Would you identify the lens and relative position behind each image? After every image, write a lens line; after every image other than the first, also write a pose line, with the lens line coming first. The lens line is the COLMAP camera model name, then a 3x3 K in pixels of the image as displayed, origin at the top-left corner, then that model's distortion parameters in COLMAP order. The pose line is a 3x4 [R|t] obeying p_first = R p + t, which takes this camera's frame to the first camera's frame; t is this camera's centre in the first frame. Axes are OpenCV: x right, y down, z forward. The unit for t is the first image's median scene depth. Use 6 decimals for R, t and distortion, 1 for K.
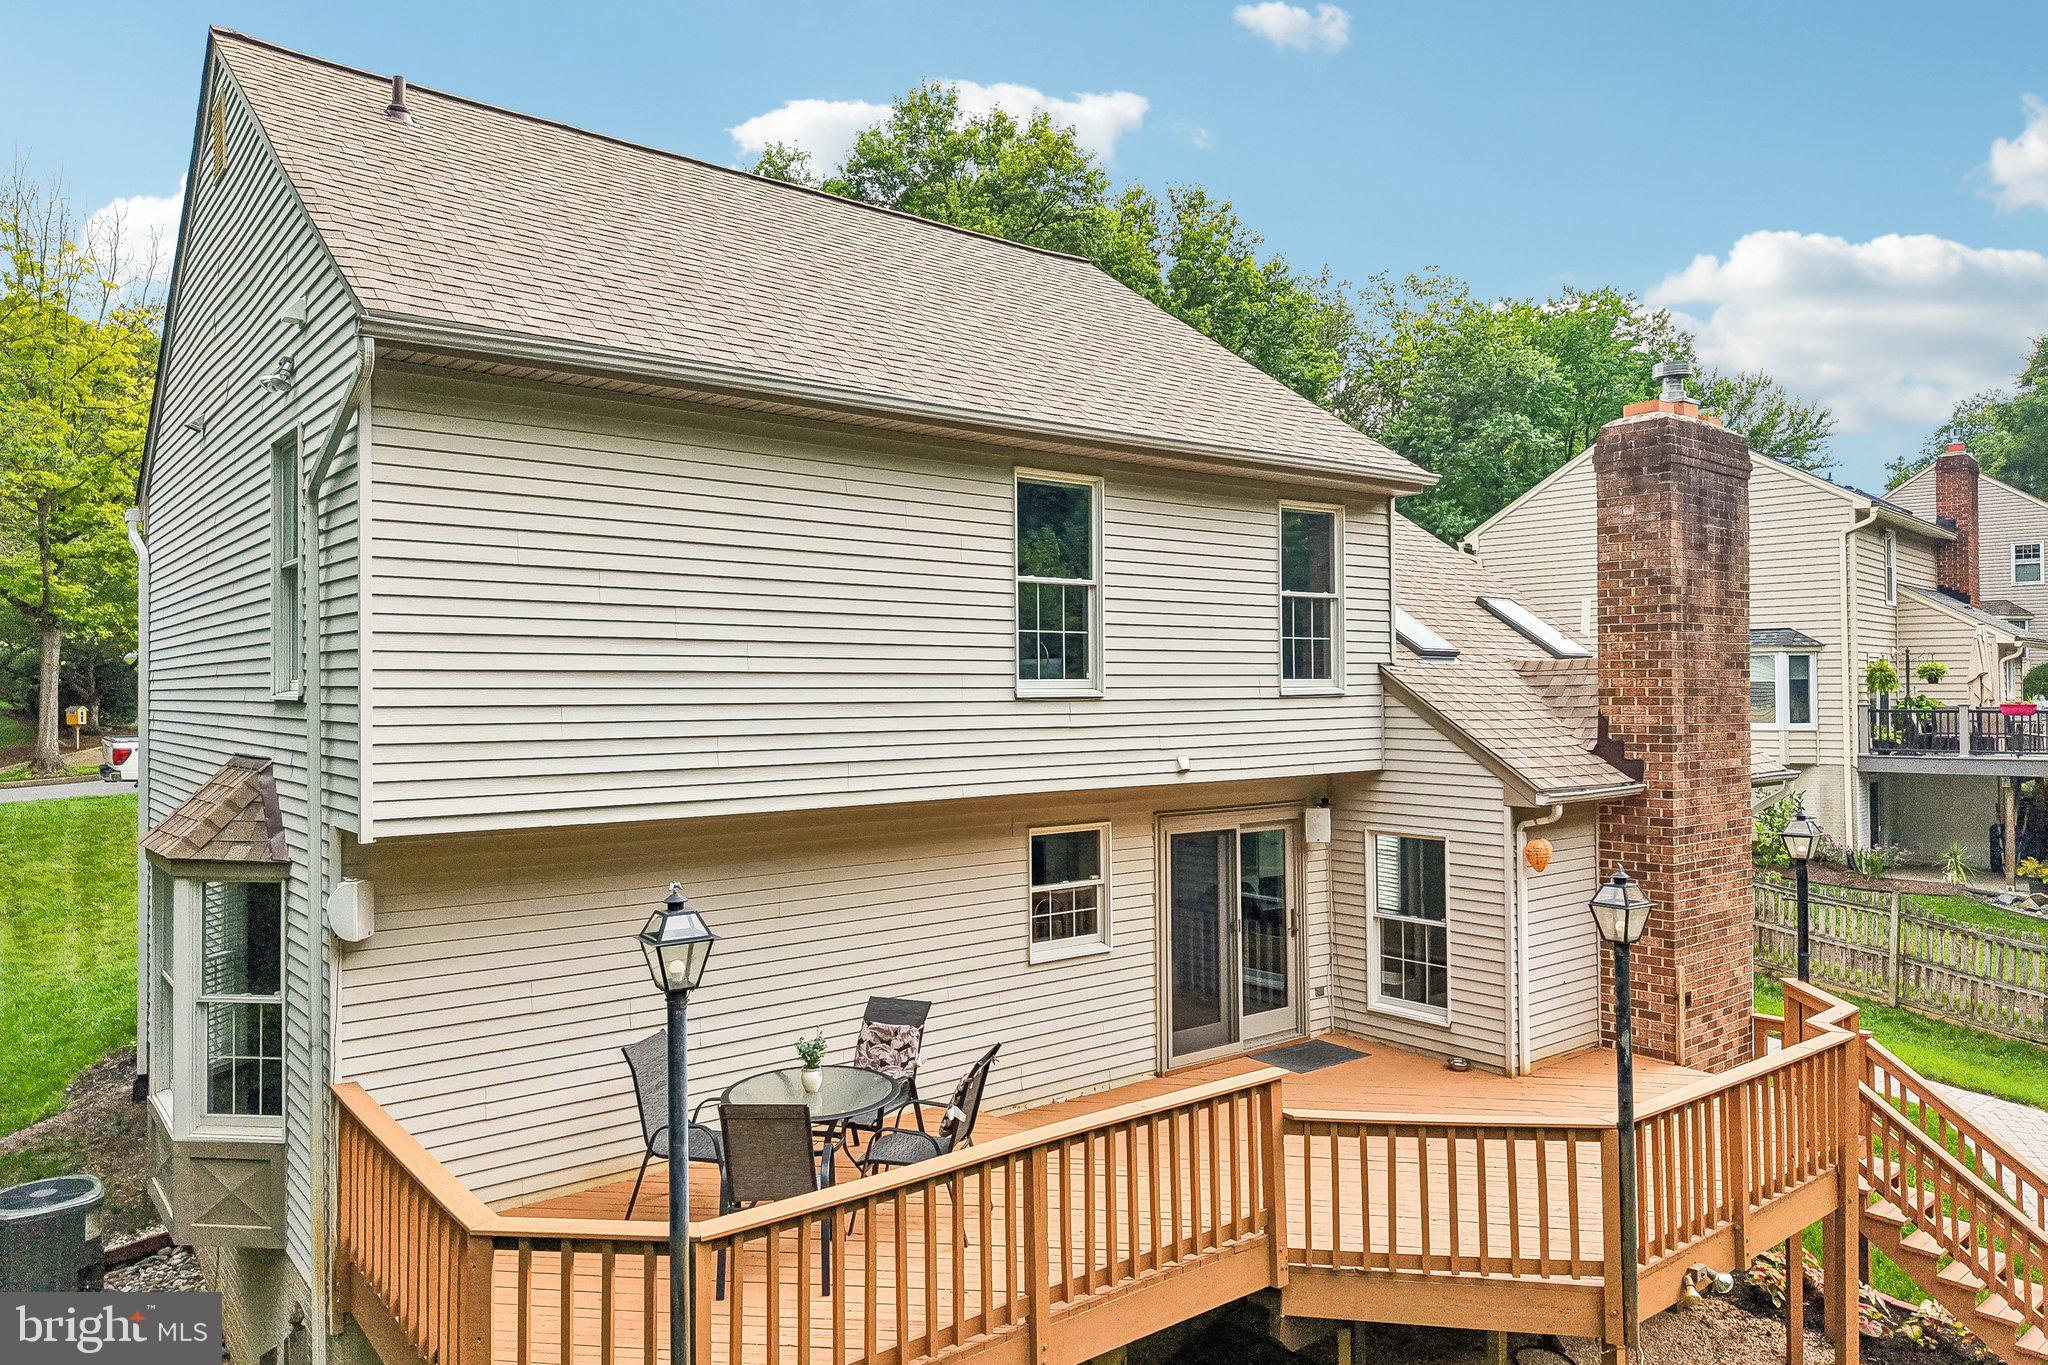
lens RADIAL K [[1368.4, 0, 1024.0], [0, 1368.4, 682.5], [0, 0, 1]] dist [0.027211, -0.022246]
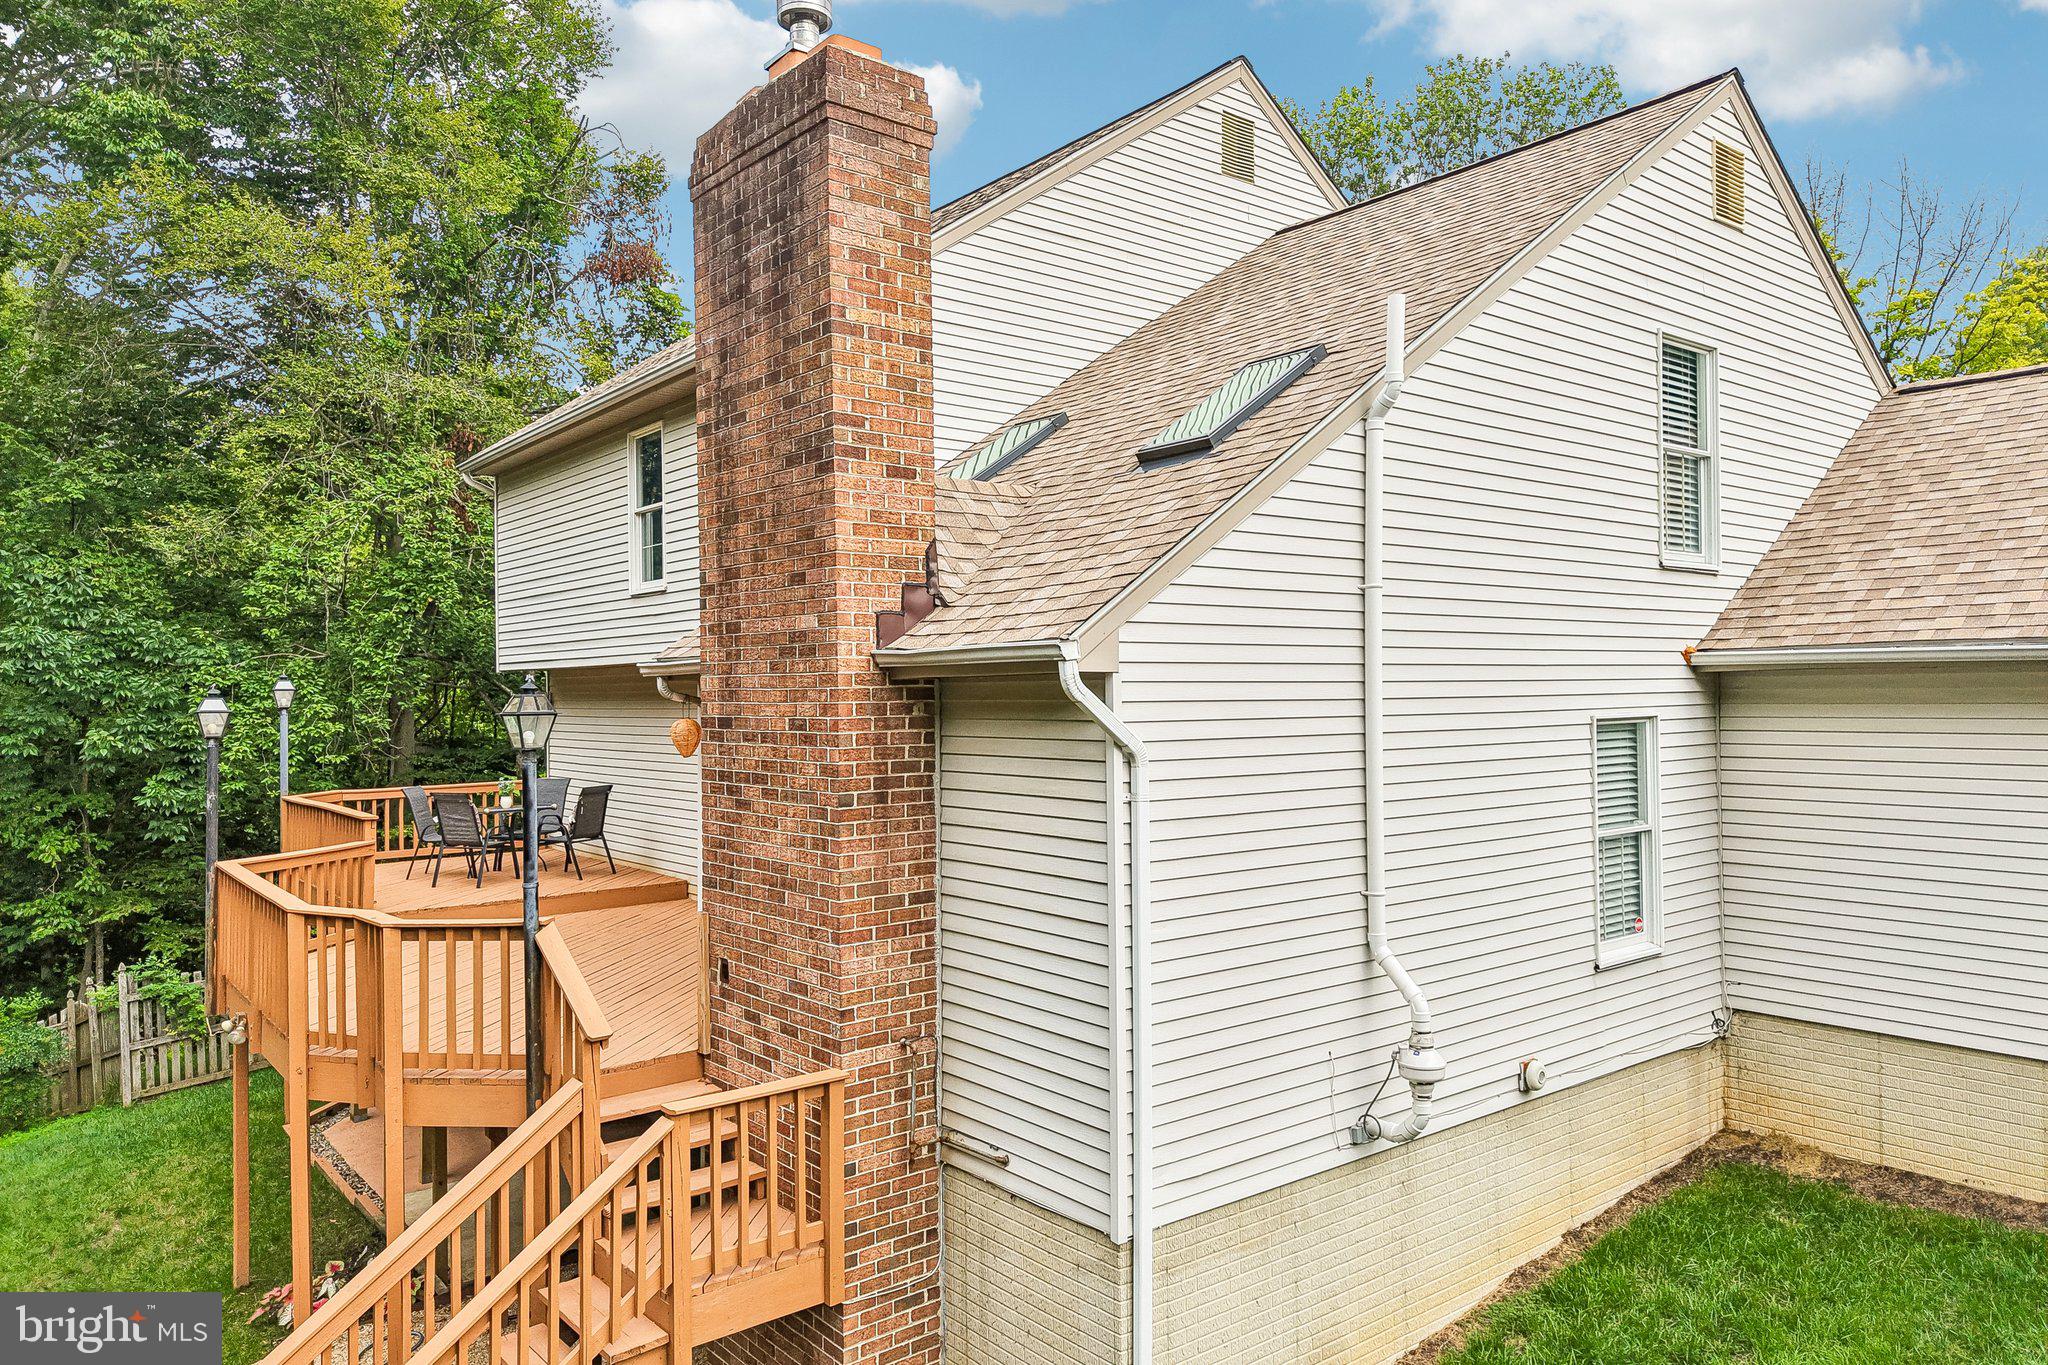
lens RADIAL K [[1368.4, 0, 1024.0], [0, 1368.4, 682.5], [0, 0, 1]] dist [0.027211, -0.022246]
pose [[-0.004311, 0.001719, -0.999989, 1.126328], [0.022472, 0.999746, 0.001622, 0.086798], [0.999738, -0.022465, -0.004349, 1.116117]]
